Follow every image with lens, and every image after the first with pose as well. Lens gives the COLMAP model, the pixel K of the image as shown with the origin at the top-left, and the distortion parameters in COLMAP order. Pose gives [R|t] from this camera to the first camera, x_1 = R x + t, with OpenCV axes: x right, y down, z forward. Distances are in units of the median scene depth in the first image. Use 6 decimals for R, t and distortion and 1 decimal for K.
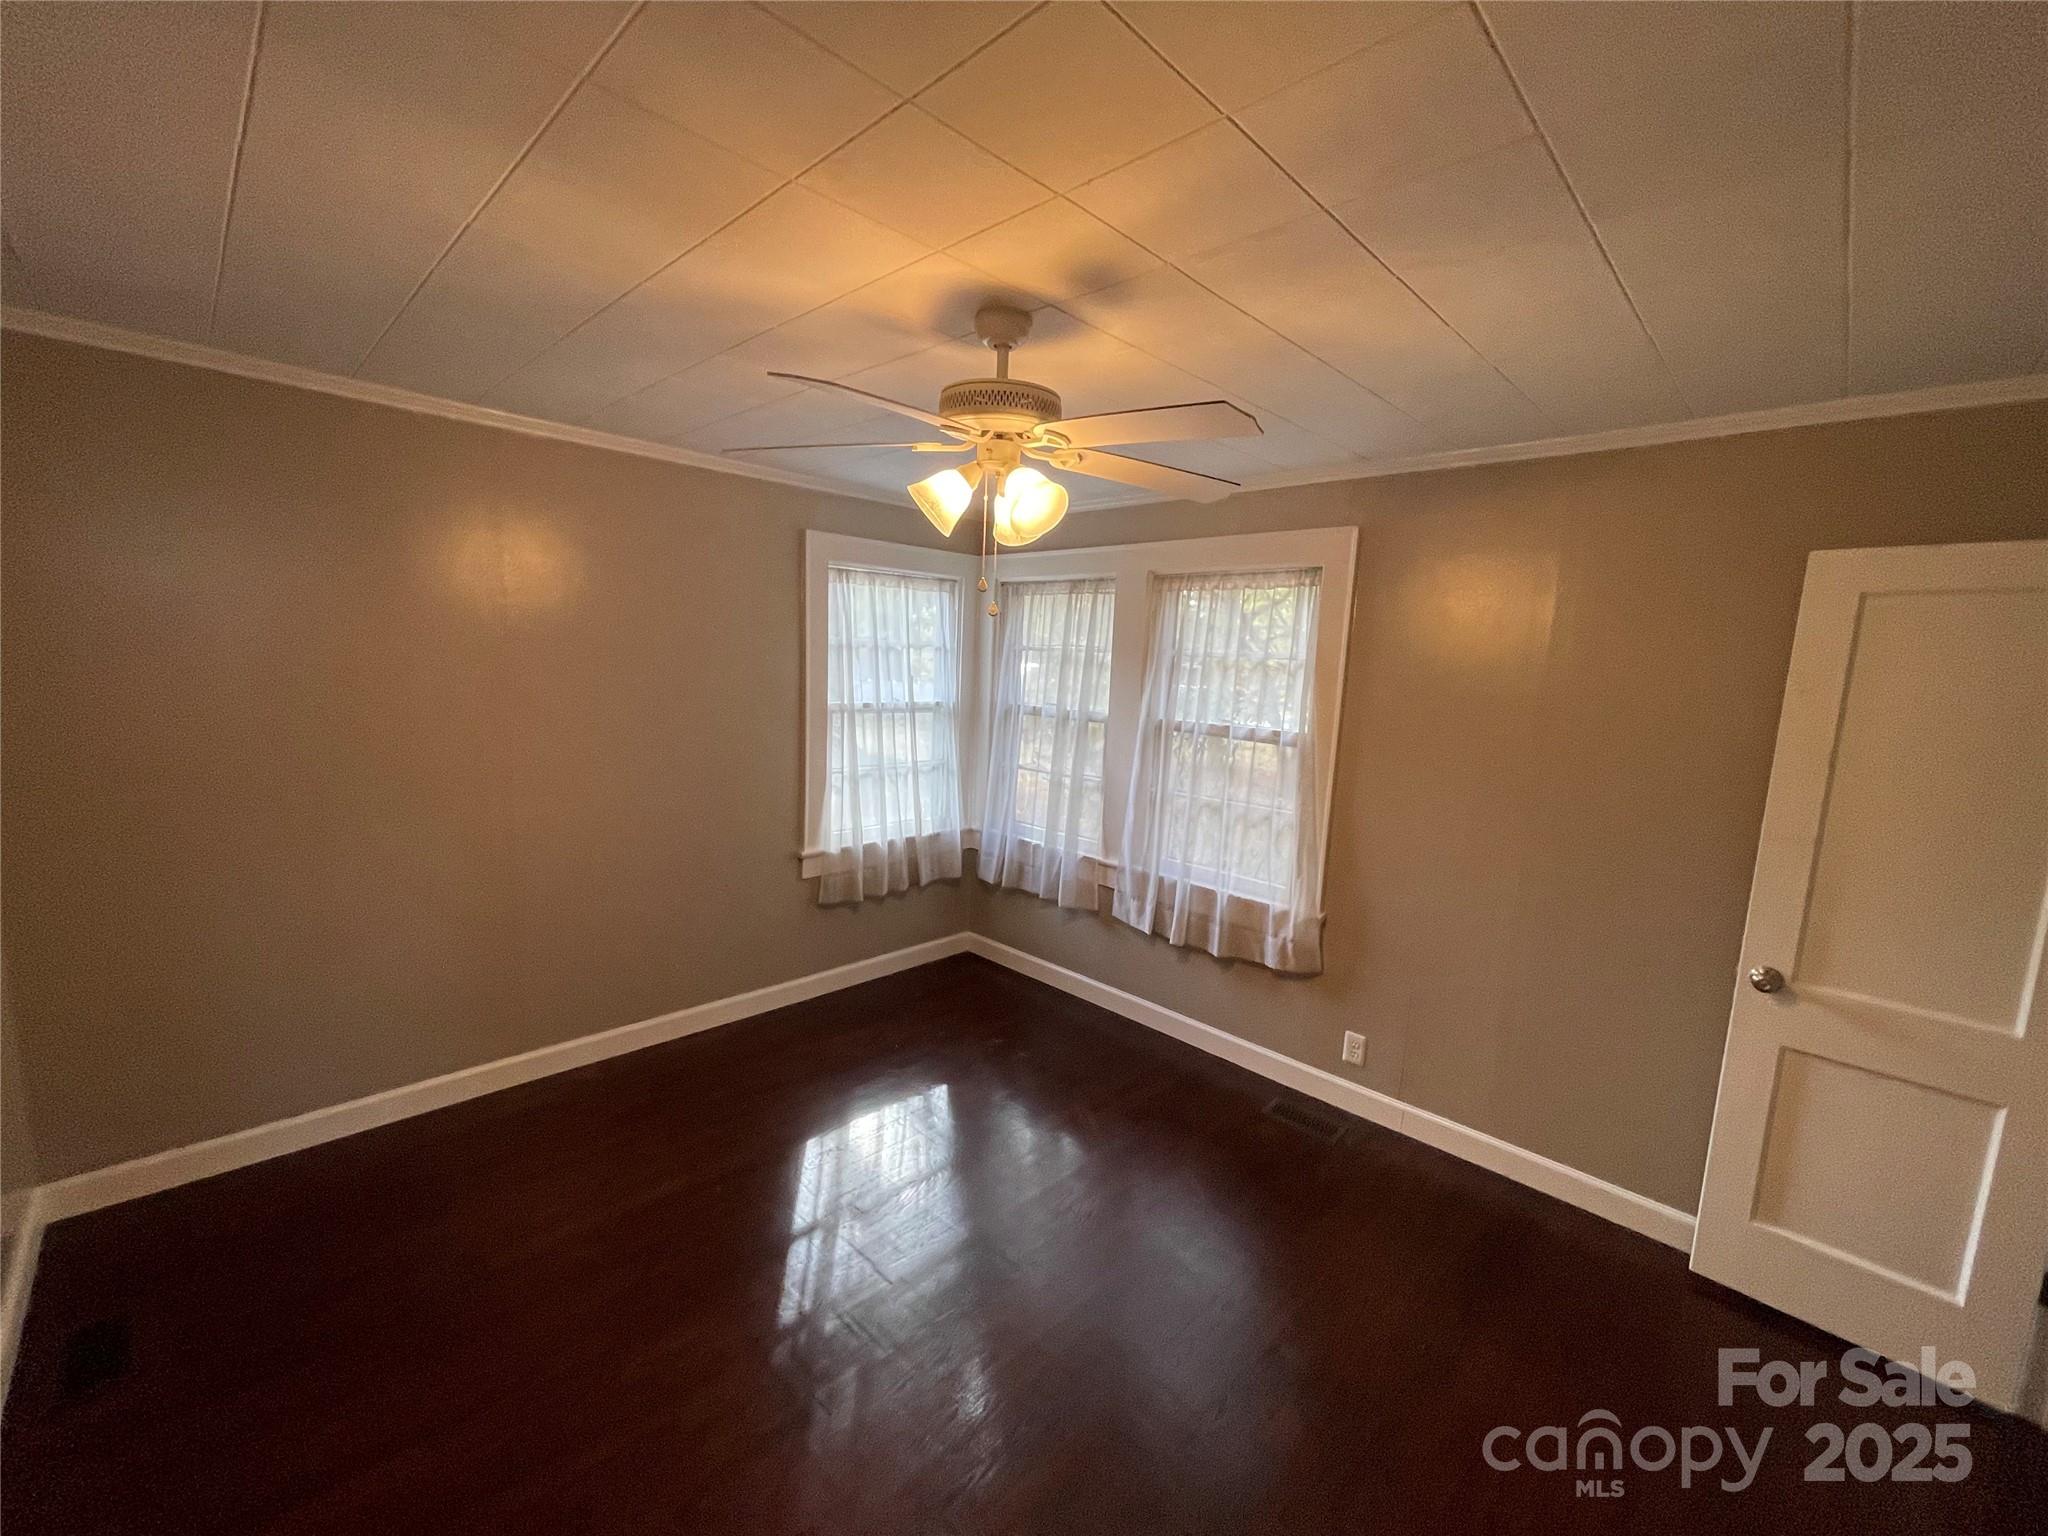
lens RADIAL K [[825.0, 0, 1031.8], [0, 825.0, 770.1], [0, 0, 1]] dist [0.000283, 0.000110]
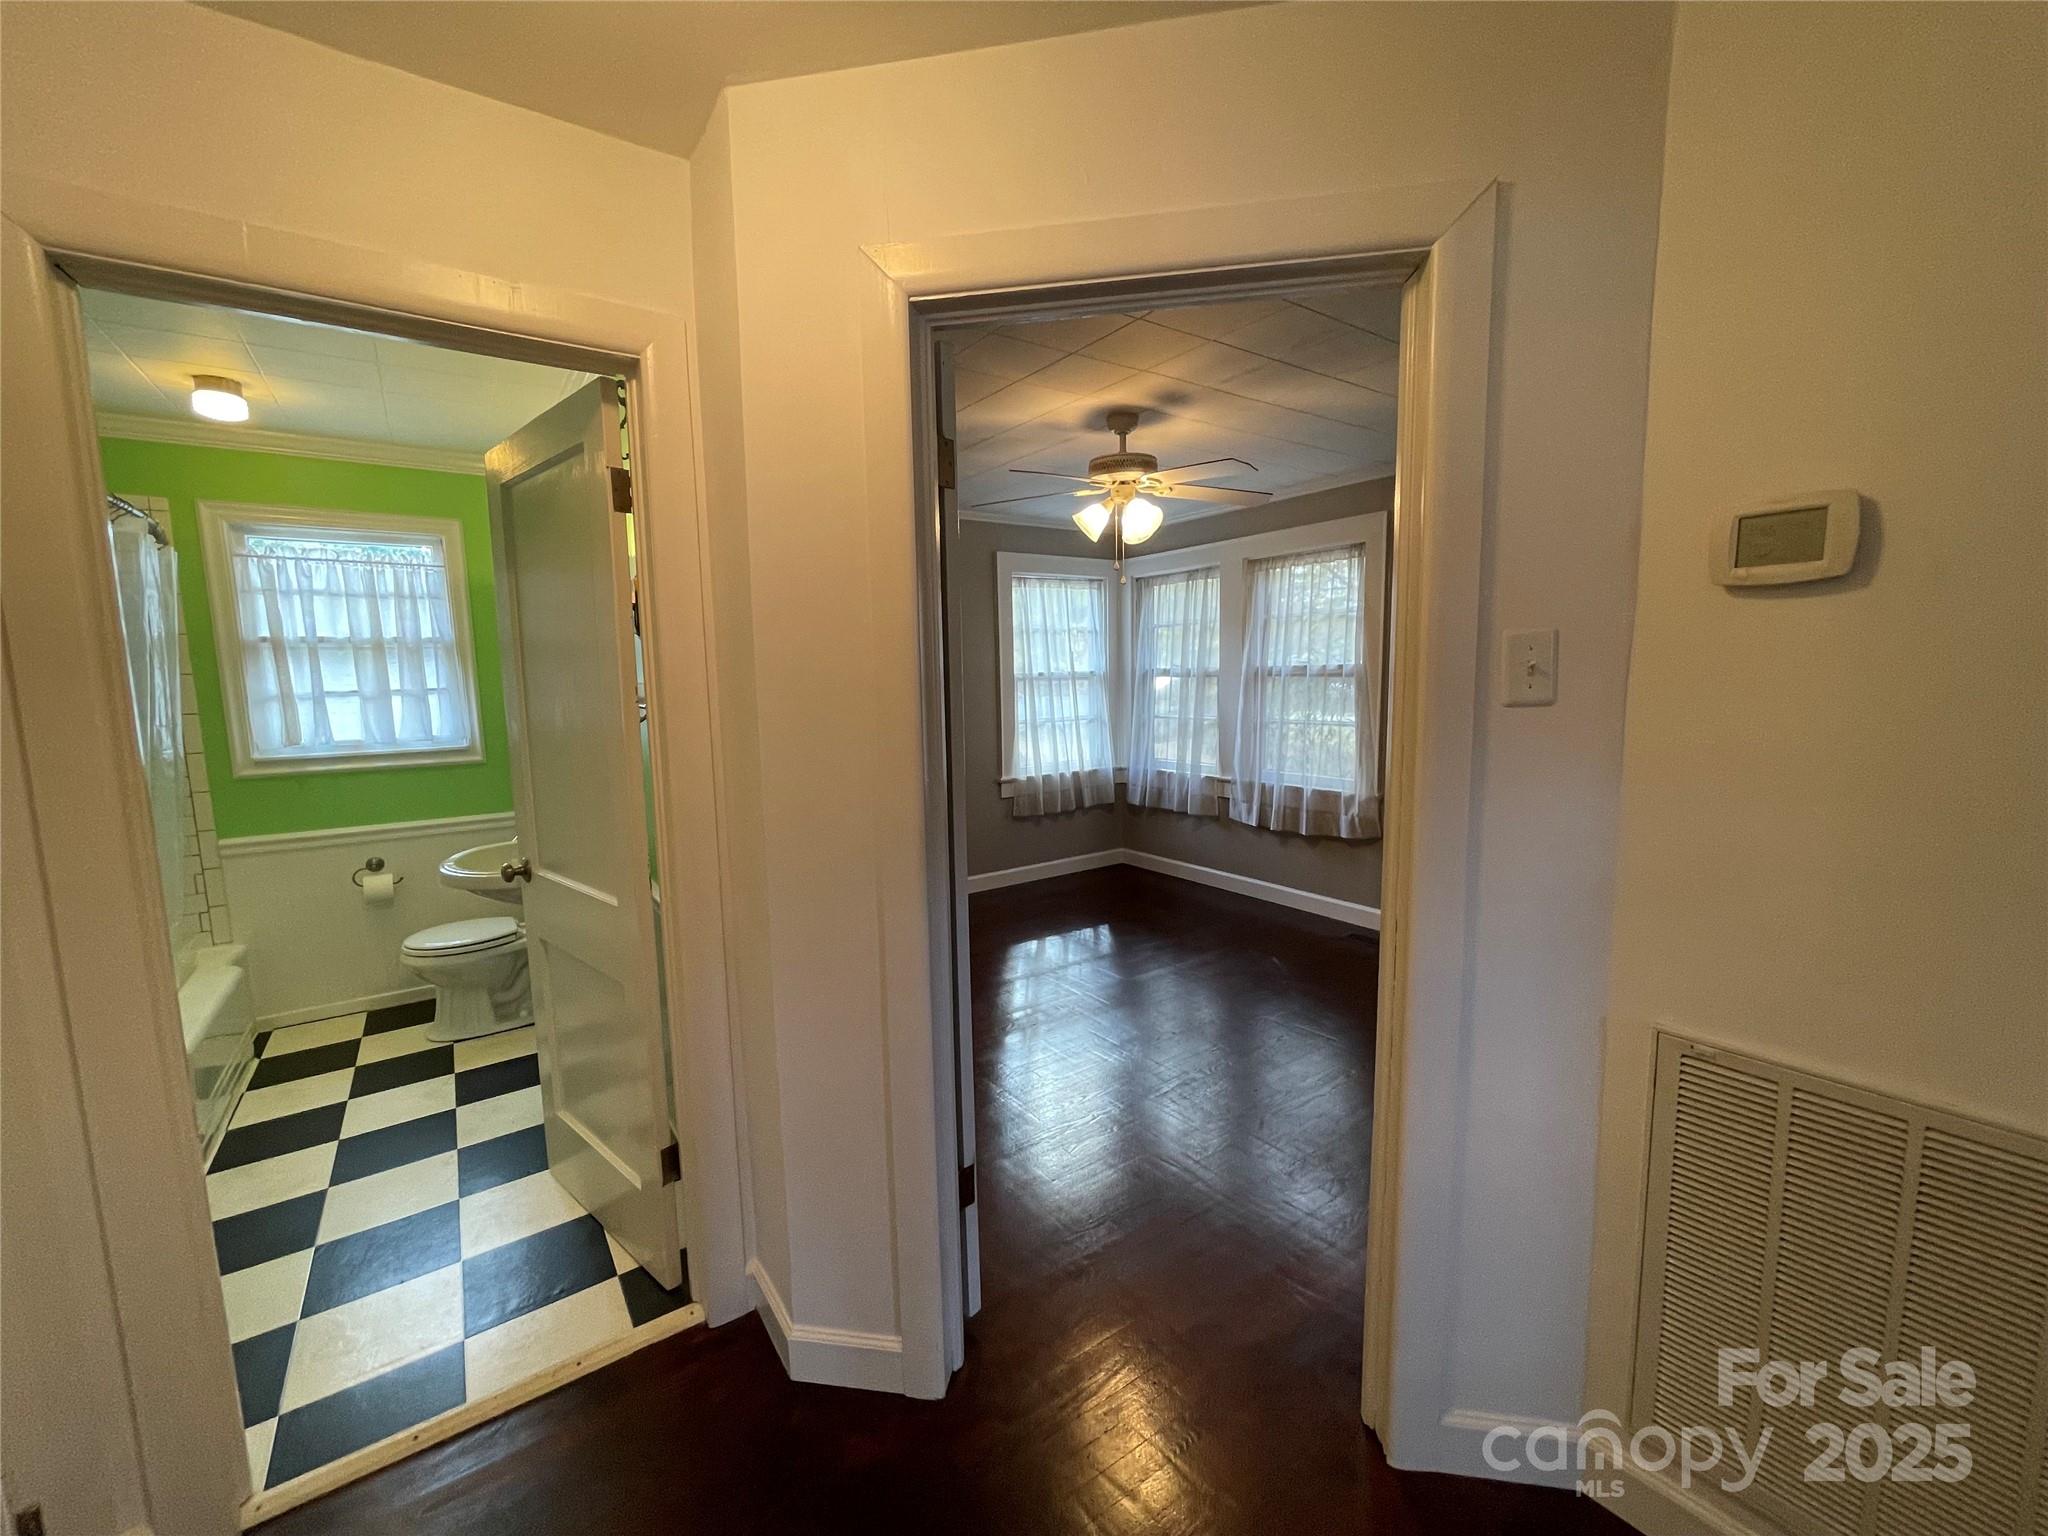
lens RADIAL K [[823.2, 0, 1024.0], [0, 823.2, 768.0], [0, 0, 1]] dist [0.016149, 0.000023]
pose [[0.980258, -0.041160, -0.193390, 0.034029], [0.036543, 0.998957, -0.027380, 0.120815], [0.194315, 0.019772, 0.980740, -0.372810]]
